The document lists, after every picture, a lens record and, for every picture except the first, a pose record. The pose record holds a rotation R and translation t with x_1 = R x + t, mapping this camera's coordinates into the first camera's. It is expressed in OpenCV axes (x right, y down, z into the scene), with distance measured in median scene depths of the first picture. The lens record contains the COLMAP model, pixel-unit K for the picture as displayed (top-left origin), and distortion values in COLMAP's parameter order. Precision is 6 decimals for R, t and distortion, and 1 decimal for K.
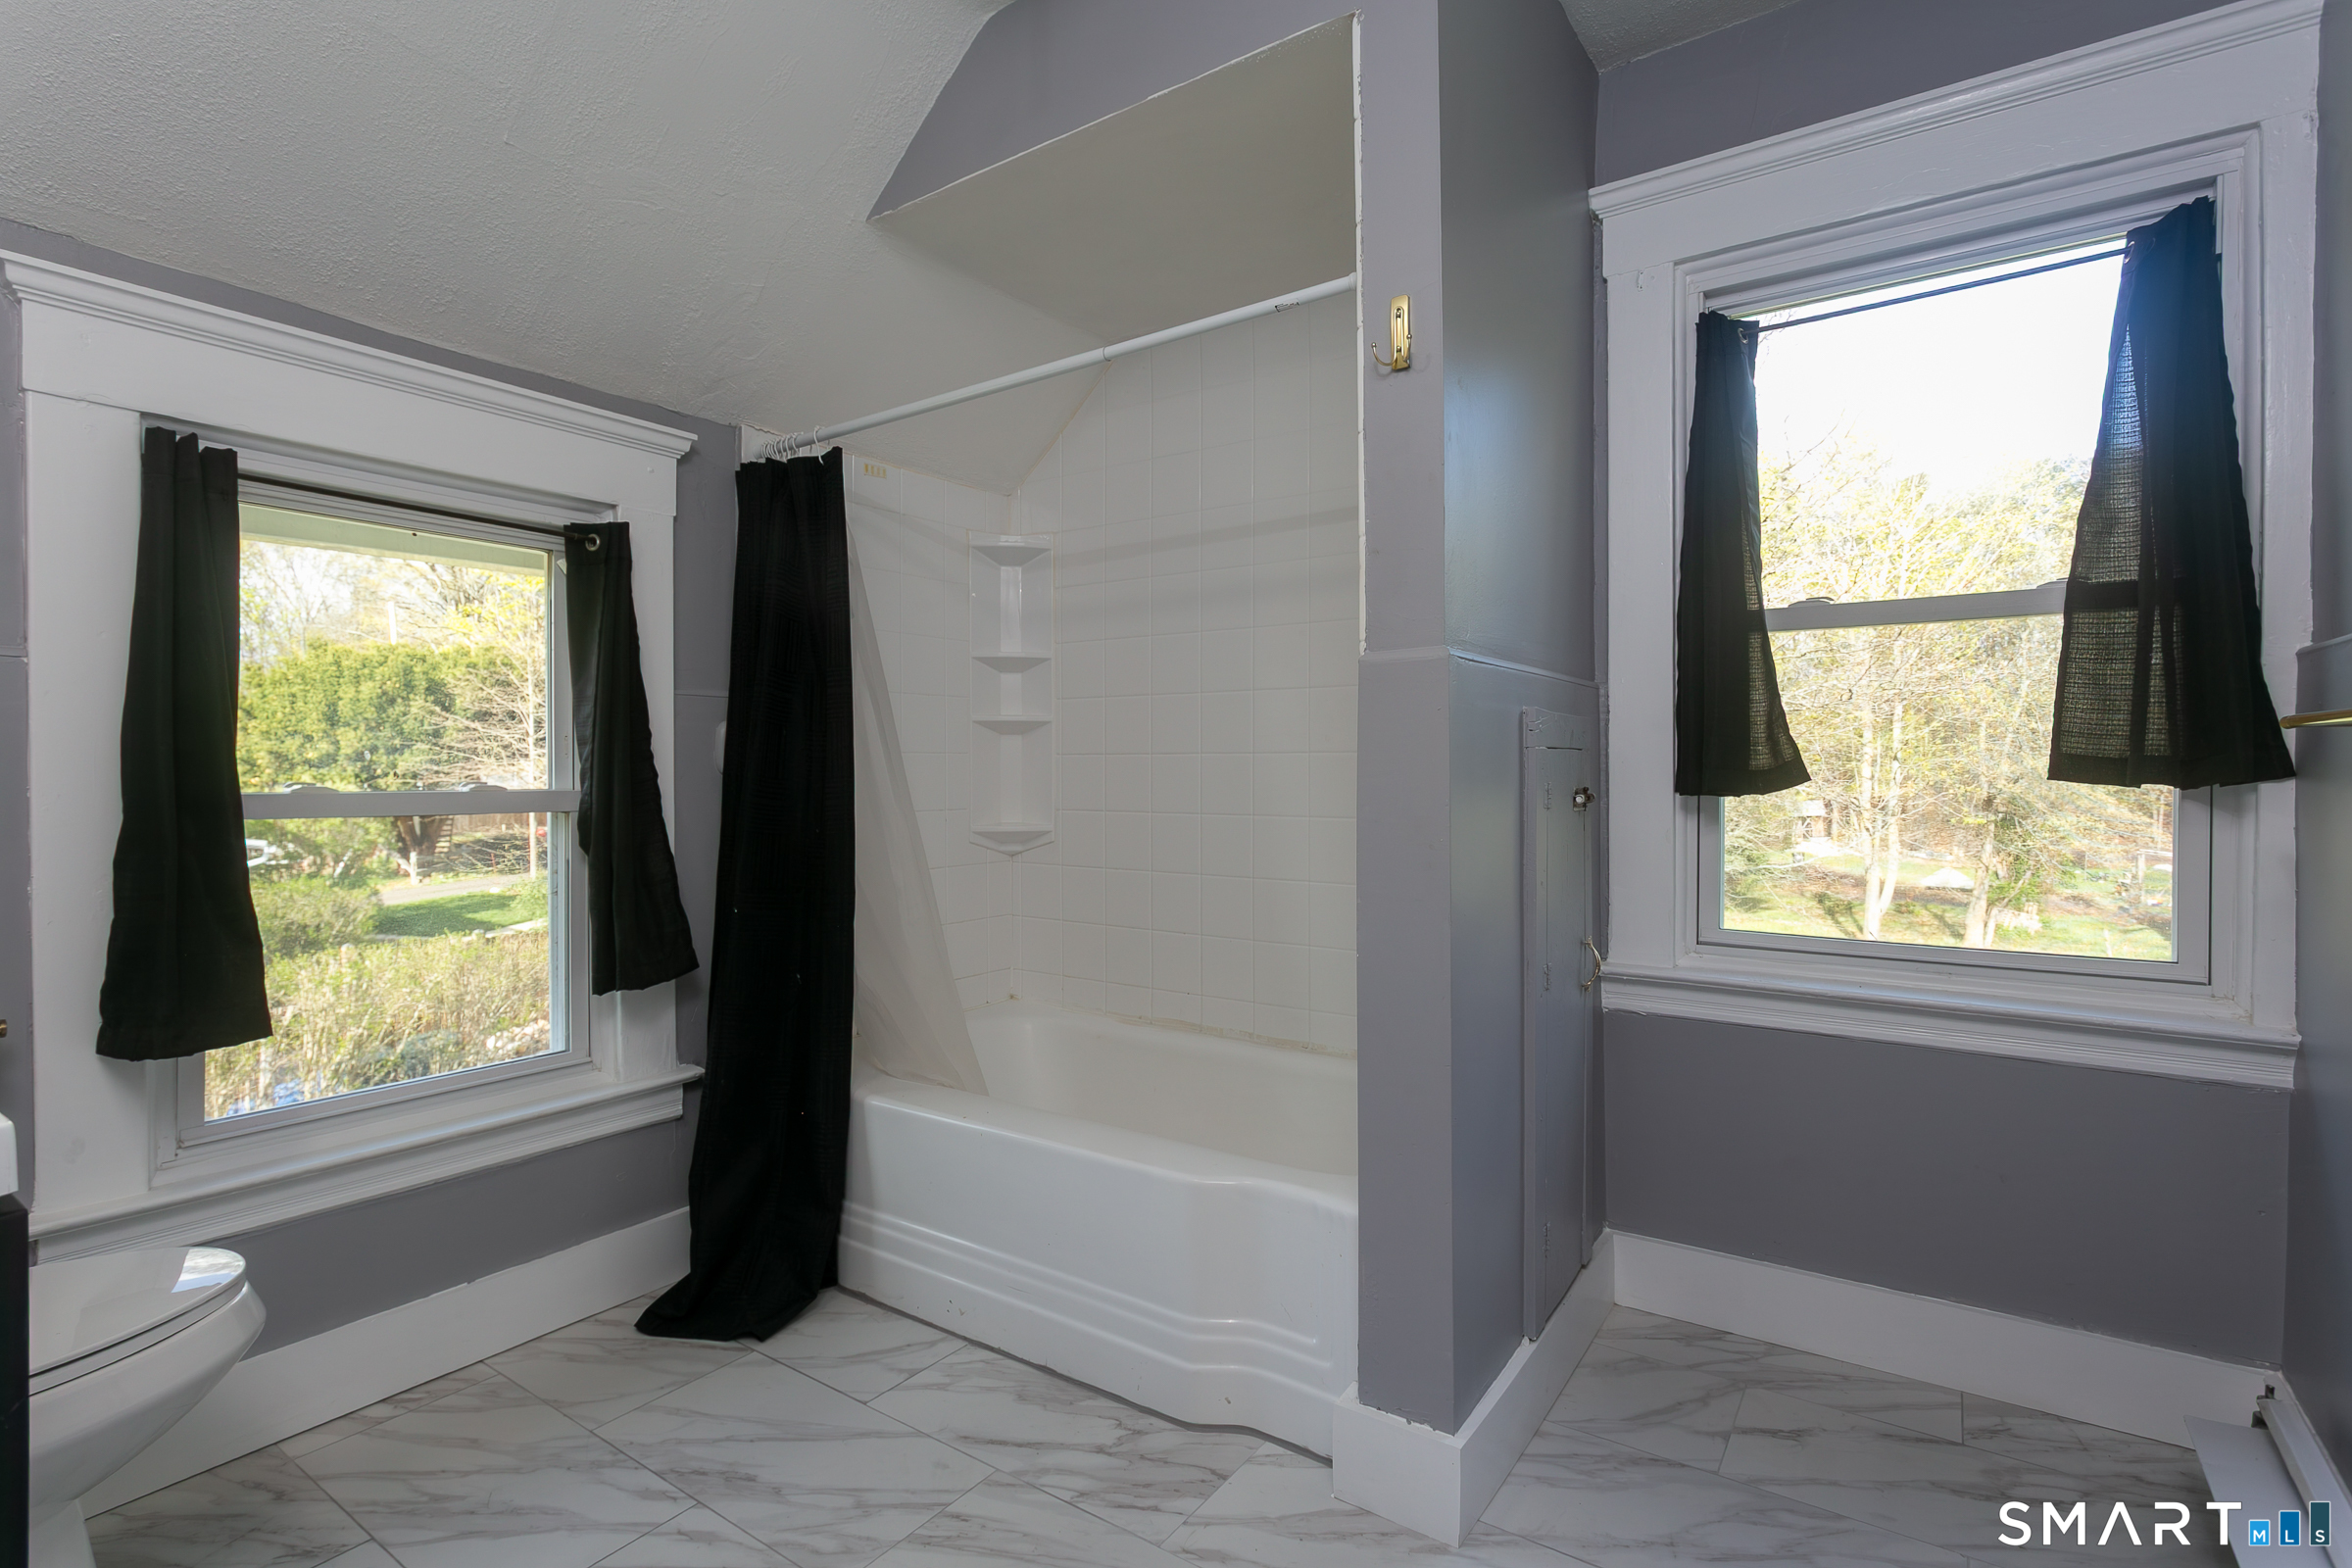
lens RADIAL K [[1125.2, 0, 1144.5], [0, 1125.2, 780.6], [0, 0, 1]] dist [0.001298, 0.000222]
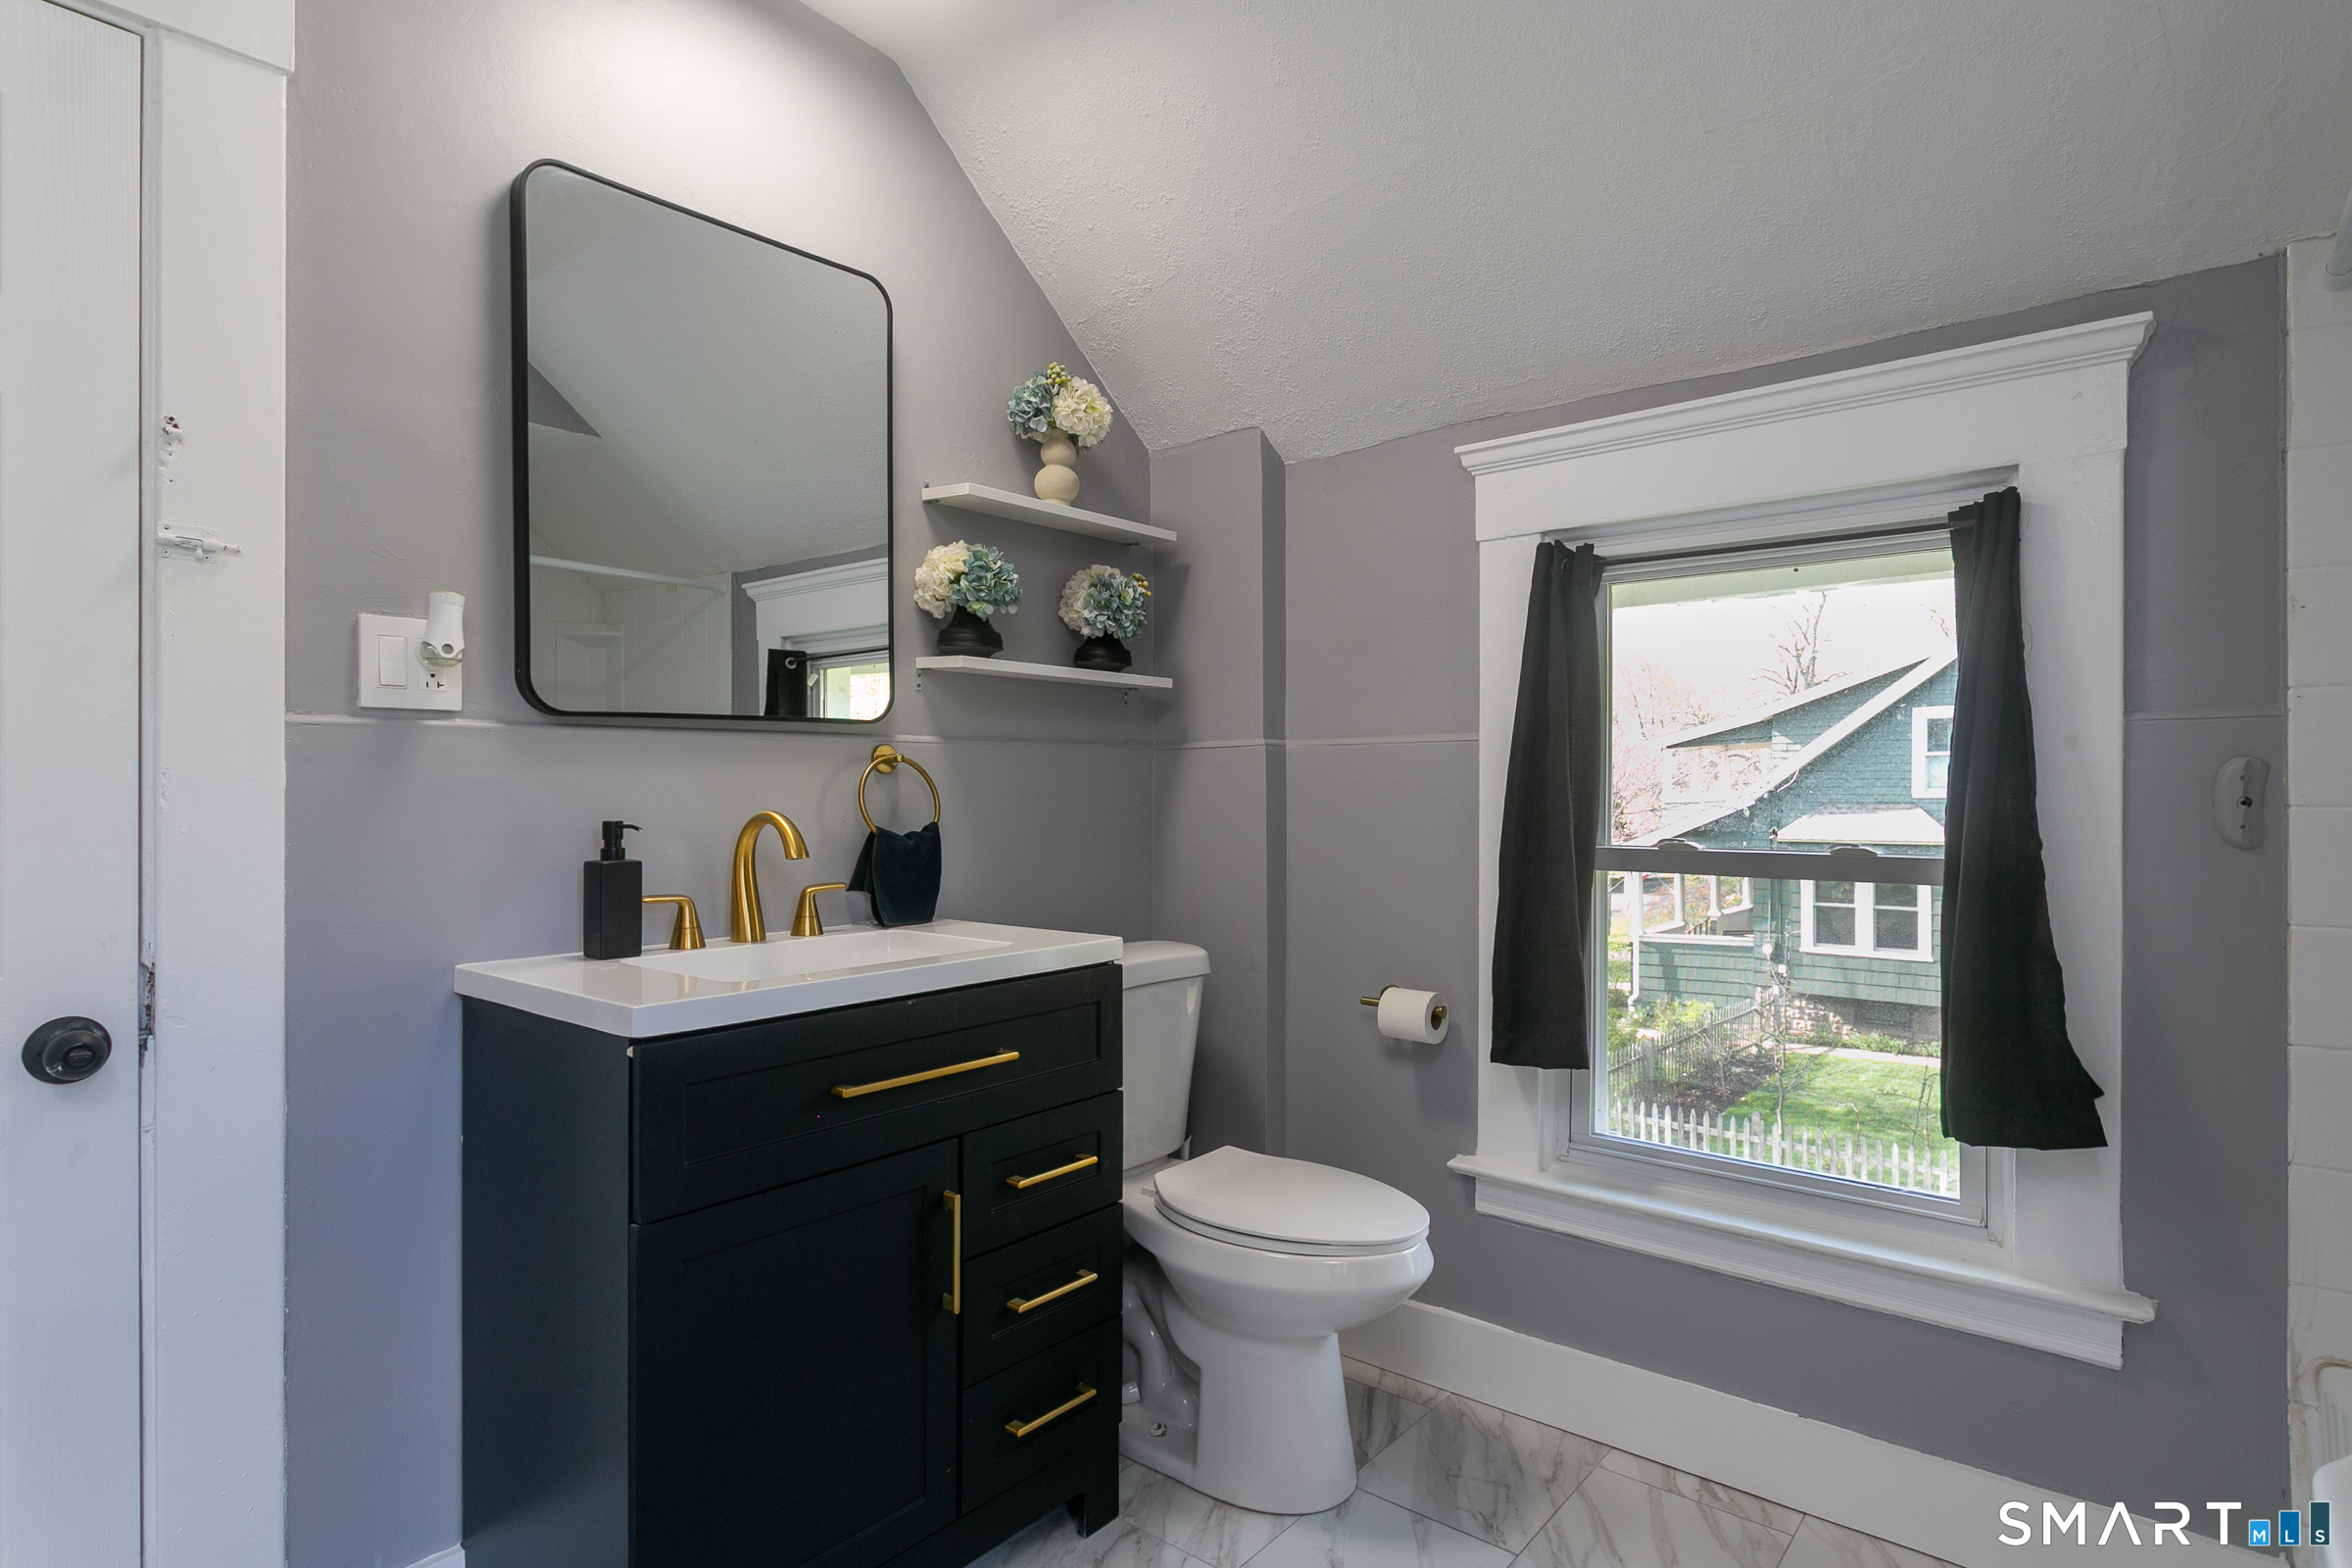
lens RADIAL K [[1212.4, 0, 1176.0], [0, 1212.4, 784.0], [0, 0, 1]] dist [-0.000339, 0.000046]
pose [[-0.061114, 0.003384, -0.998125, 0.388271], [-0.001377, 0.999993, 0.003474, -0.051530], [0.998130, 0.001587, -0.061109, 0.599748]]
